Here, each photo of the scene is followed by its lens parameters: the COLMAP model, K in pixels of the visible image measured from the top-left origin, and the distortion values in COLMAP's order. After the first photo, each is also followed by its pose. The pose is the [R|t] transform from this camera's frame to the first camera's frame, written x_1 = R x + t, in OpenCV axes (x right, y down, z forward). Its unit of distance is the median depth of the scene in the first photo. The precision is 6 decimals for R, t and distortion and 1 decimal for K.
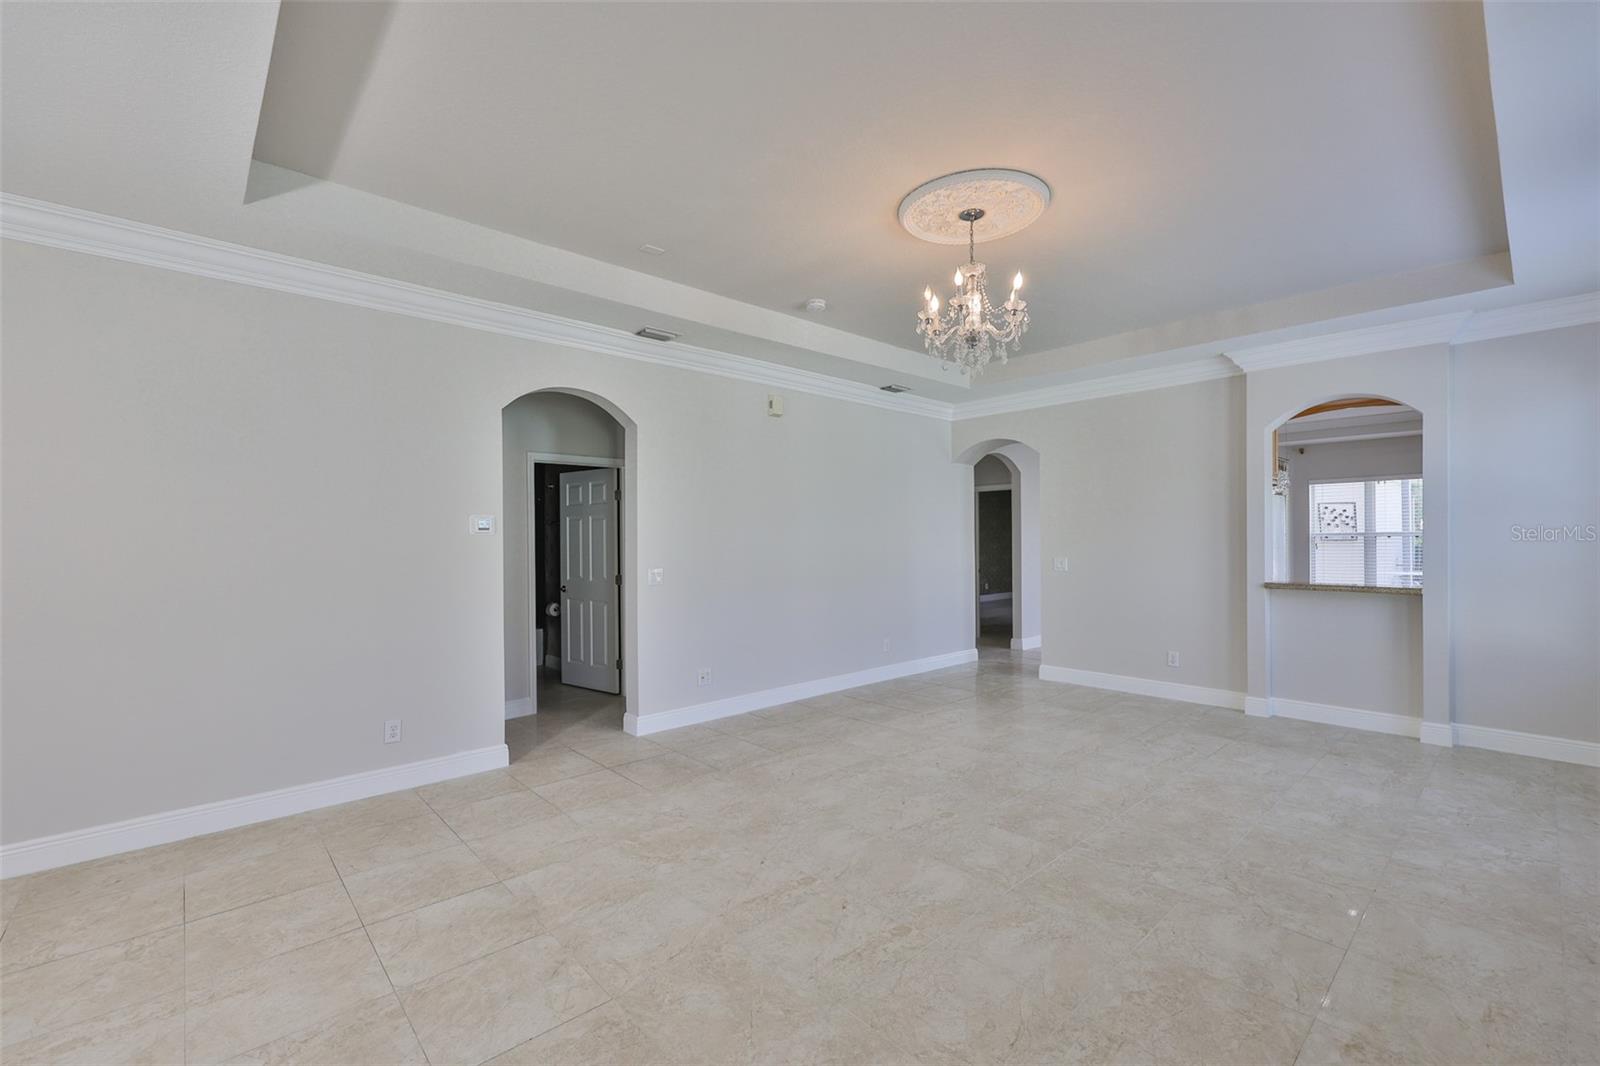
lens RADIAL K [[672.2, 0, 789.7], [0, 672.2, 543.2], [0, 0, 1]] dist [-0.000095, -0.000219]
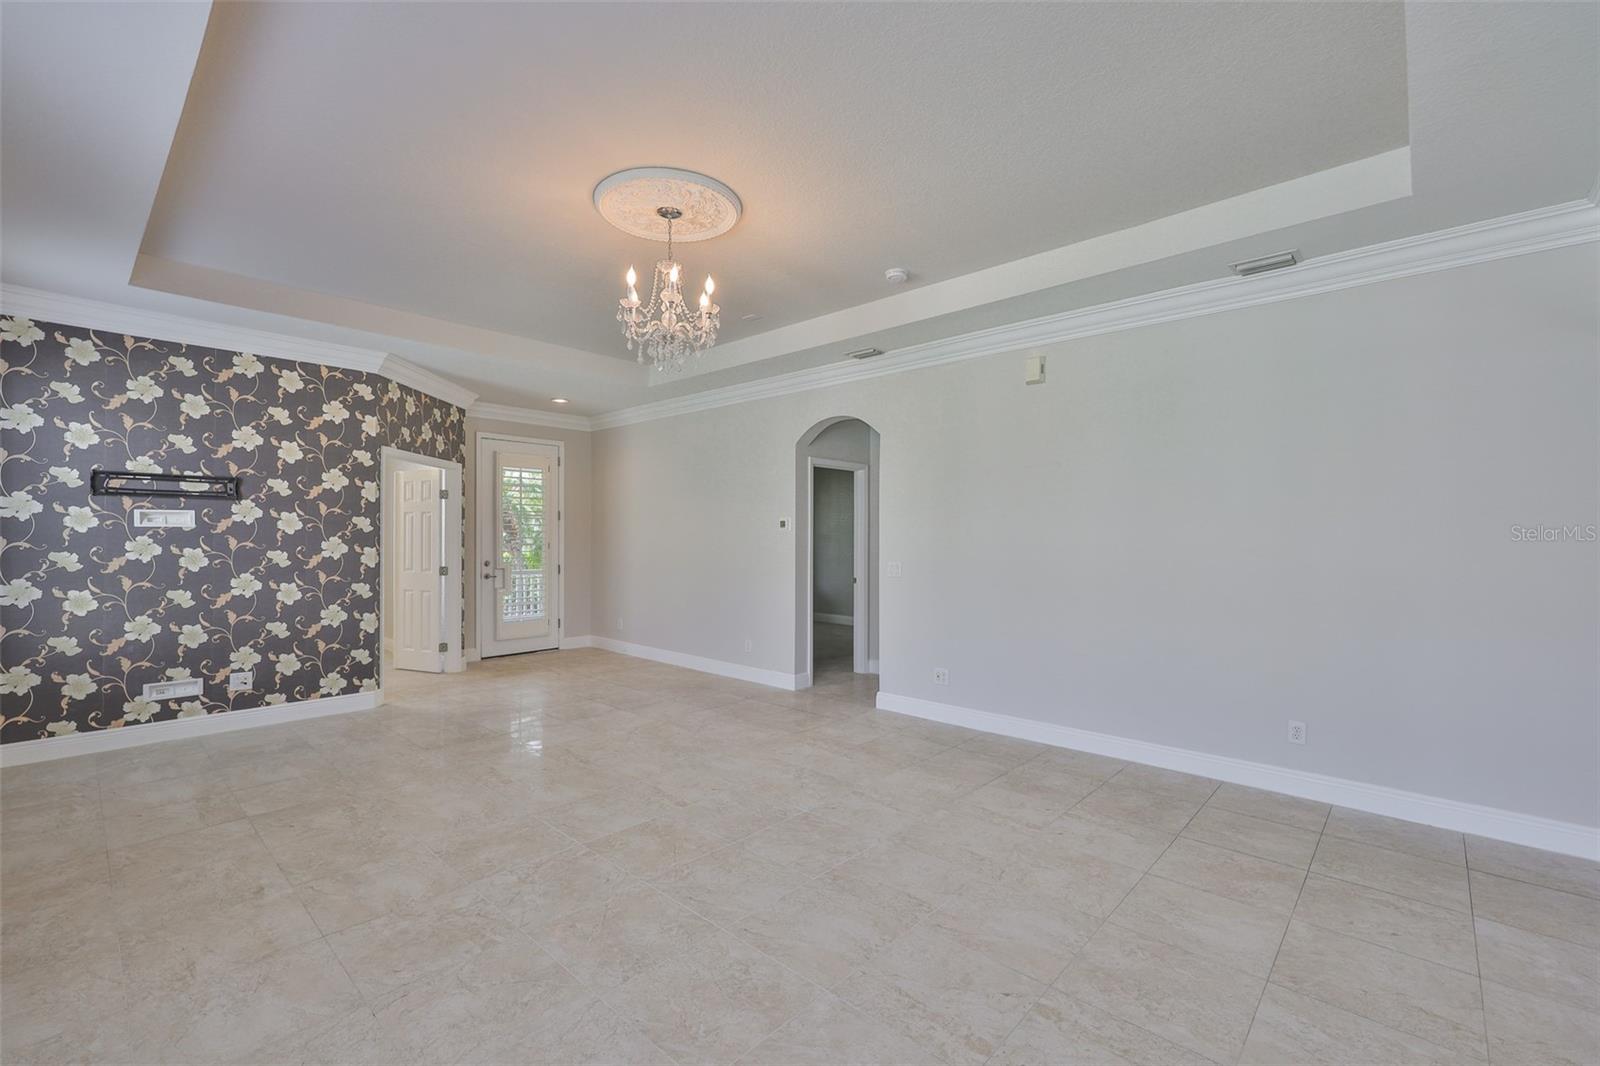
lens RADIAL K [[678.4, 0, 800.0], [0, 678.4, 533.0], [0, 0, 1]] dist [-0.012178, 0.000461]
pose [[0.098249, 0.000781, -0.995162, 0.936189], [-0.012301, 0.999924, -0.000430, -0.005923], [0.995086, 0.012284, 0.098251, 0.788970]]
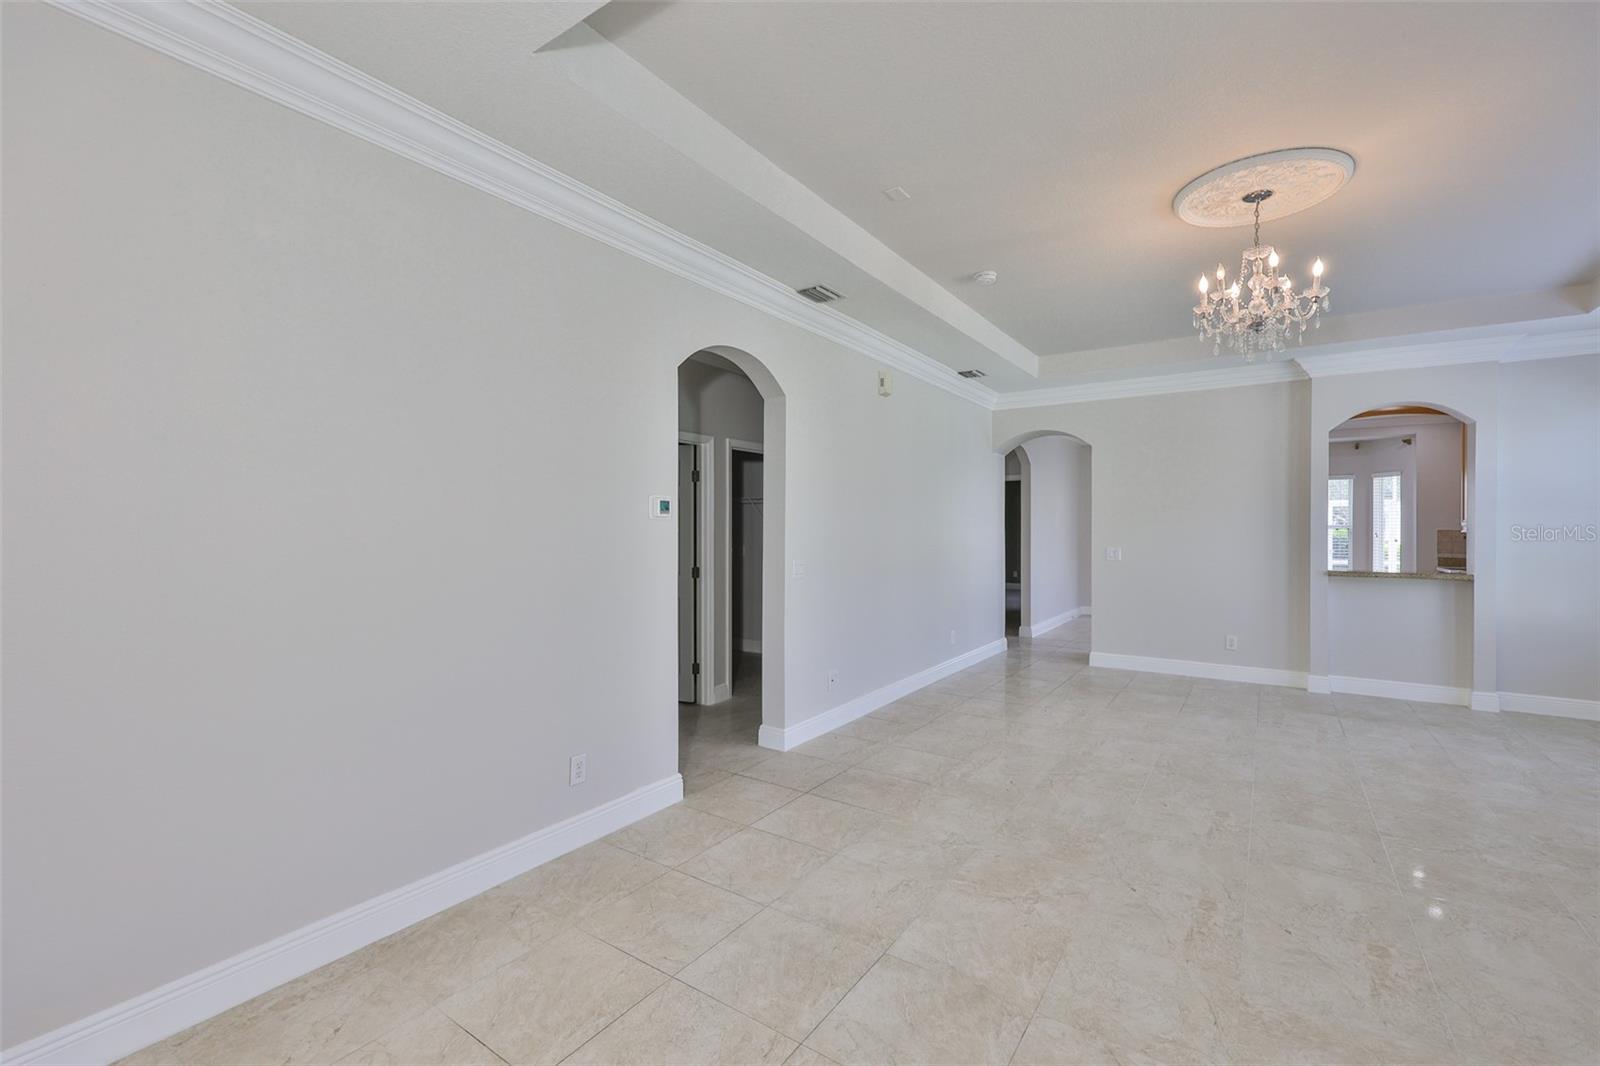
lens RADIAL K [[675.4, 0, 800.0], [0, 675.4, 533.0], [0, 0, 1]] dist [-0.001339, 0.000079]
pose [[0.972848, 0.005976, 0.231366, -0.430449], [-0.006338, 0.999980, 0.000823, 0.002059], [-0.231356, -0.002267, 0.972866, 0.145573]]
